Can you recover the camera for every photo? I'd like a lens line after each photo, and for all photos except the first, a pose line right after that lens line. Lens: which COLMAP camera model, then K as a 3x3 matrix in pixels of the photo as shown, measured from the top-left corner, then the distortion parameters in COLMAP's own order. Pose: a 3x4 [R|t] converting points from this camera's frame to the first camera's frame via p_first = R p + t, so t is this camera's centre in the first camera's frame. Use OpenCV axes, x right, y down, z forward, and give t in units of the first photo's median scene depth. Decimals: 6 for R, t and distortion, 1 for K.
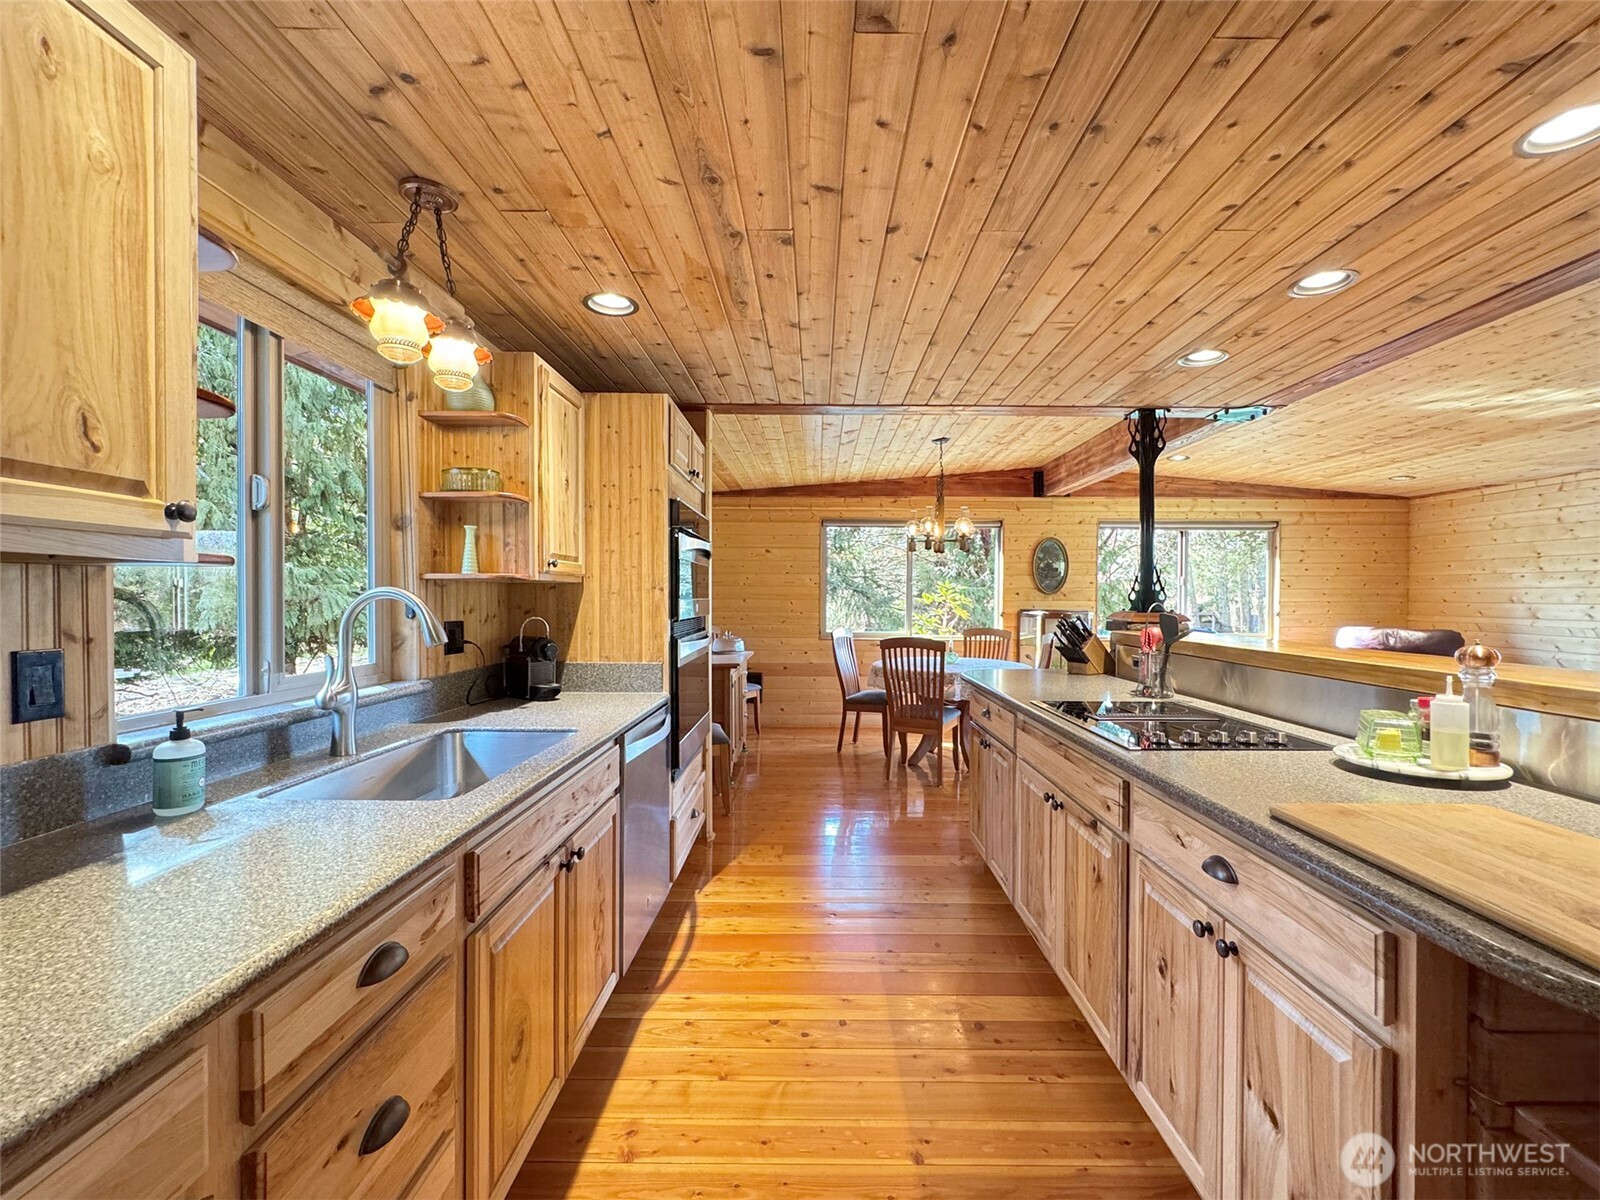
lens RADIAL K [[659.7, 0, 815.5], [0, 659.7, 601.8], [0, 0, 1]] dist [-0.002311, -0.000263]
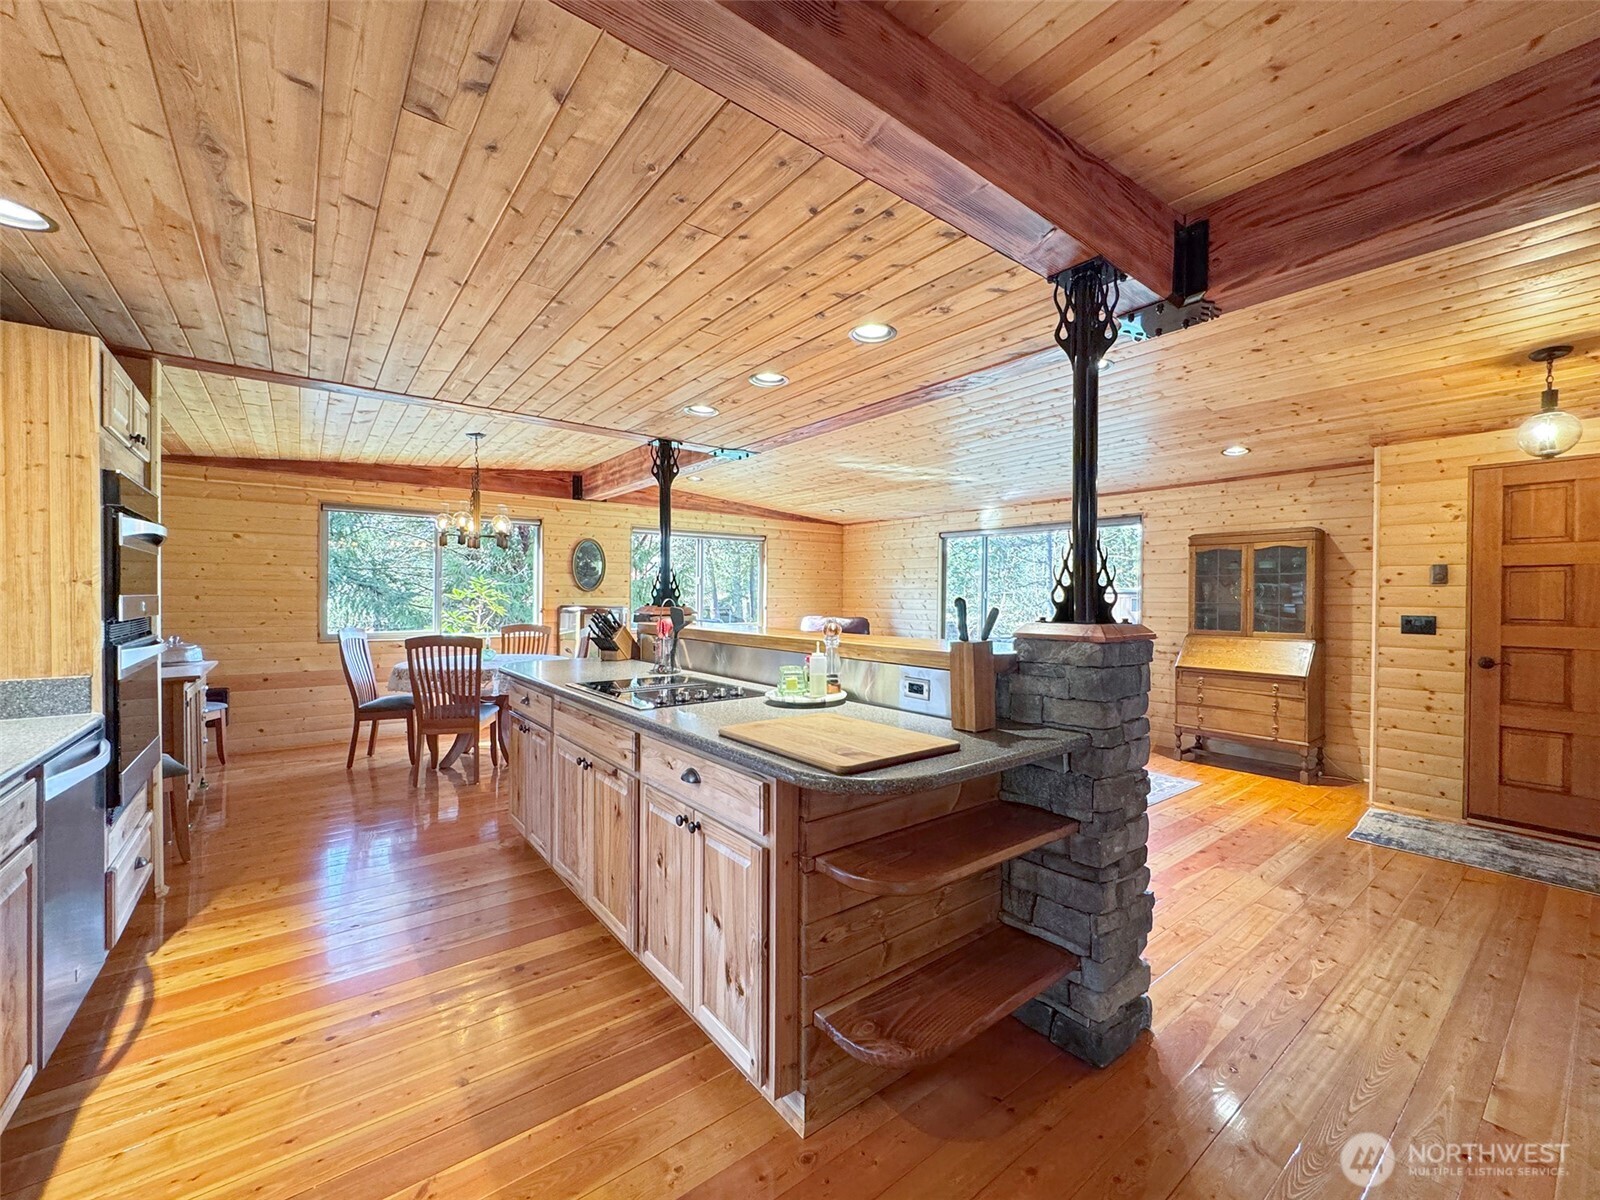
lens RADIAL K [[651.7, 0, 818.7], [0, 651.7, 599.9], [0, 0, 1]] dist [0.000312, -0.000041]
pose [[0.780327, -0.003264, 0.625363, -0.044215], [0.002163, 0.999994, 0.002520, 0.001148], [-0.625367, -0.000614, 0.780330, -0.176687]]
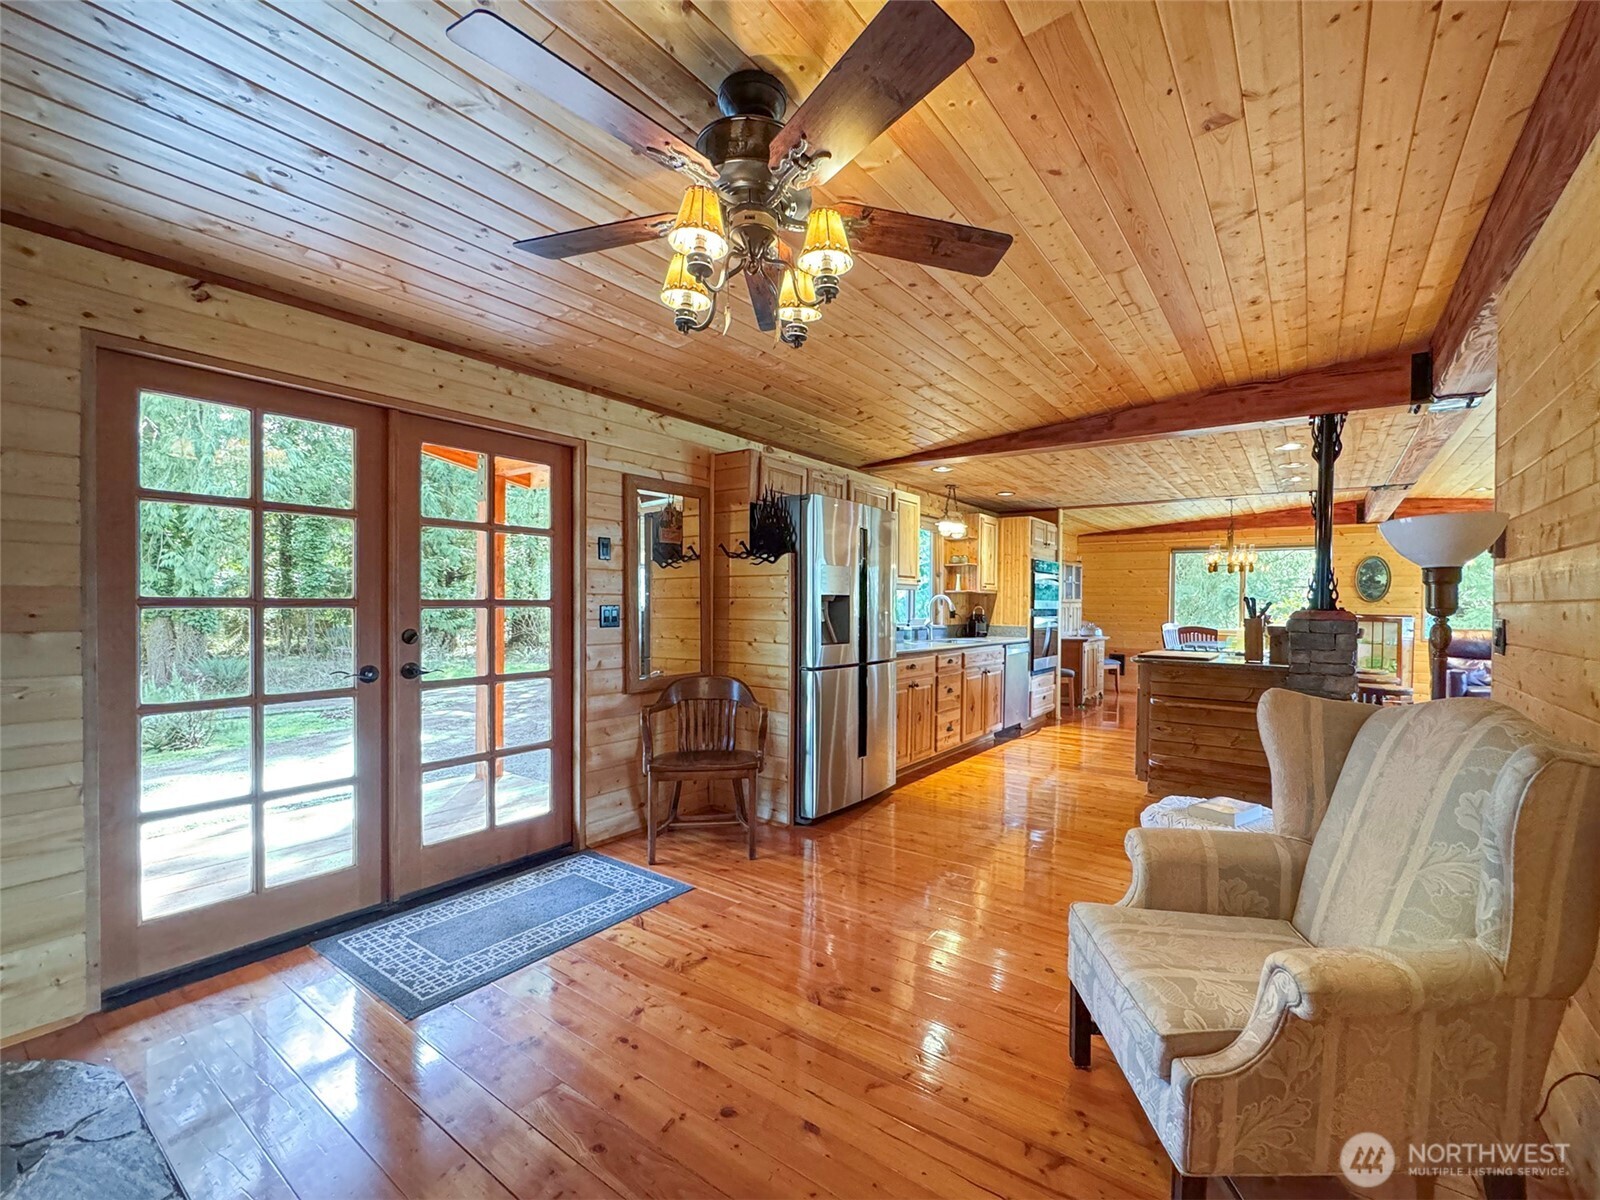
lens RADIAL K [[678.3, 0, 846.4], [0, 678.3, 606.8], [0, 0, 1]] dist [-0.000417, 0.000010]
pose [[0.823675, 0.008522, -0.566998, 0.724151], [-0.014015, 0.999888, -0.005332, 0.049117], [0.566888, 0.012338, 0.823702, -1.642989]]
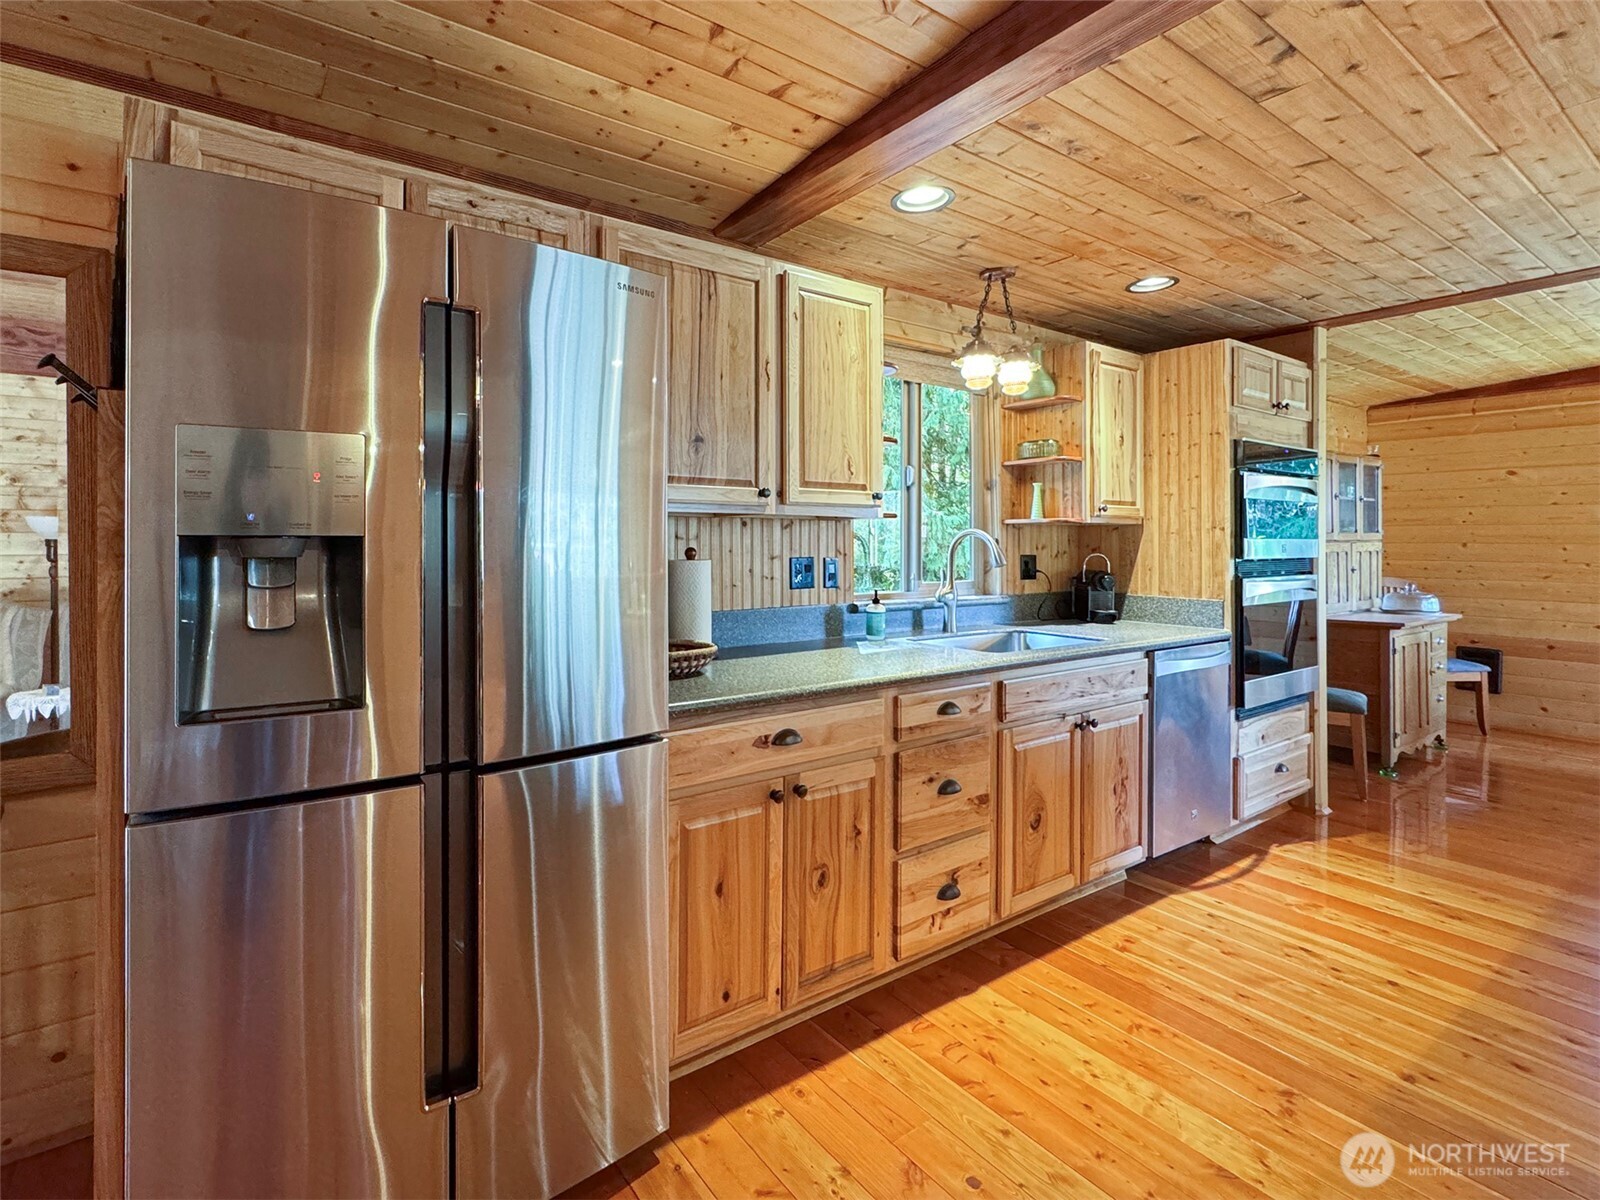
lens RADIAL K [[757.1, 0, 695.2], [0, 757.1, 536.2], [0, 0, 1]] dist [0.001507, -0.000142]
pose [[0.542000, -0.007148, -0.840348, 0.353324], [-0.008210, 0.999871, -0.013800, 0.017244], [0.840338, 0.014379, 0.541872, -0.374204]]
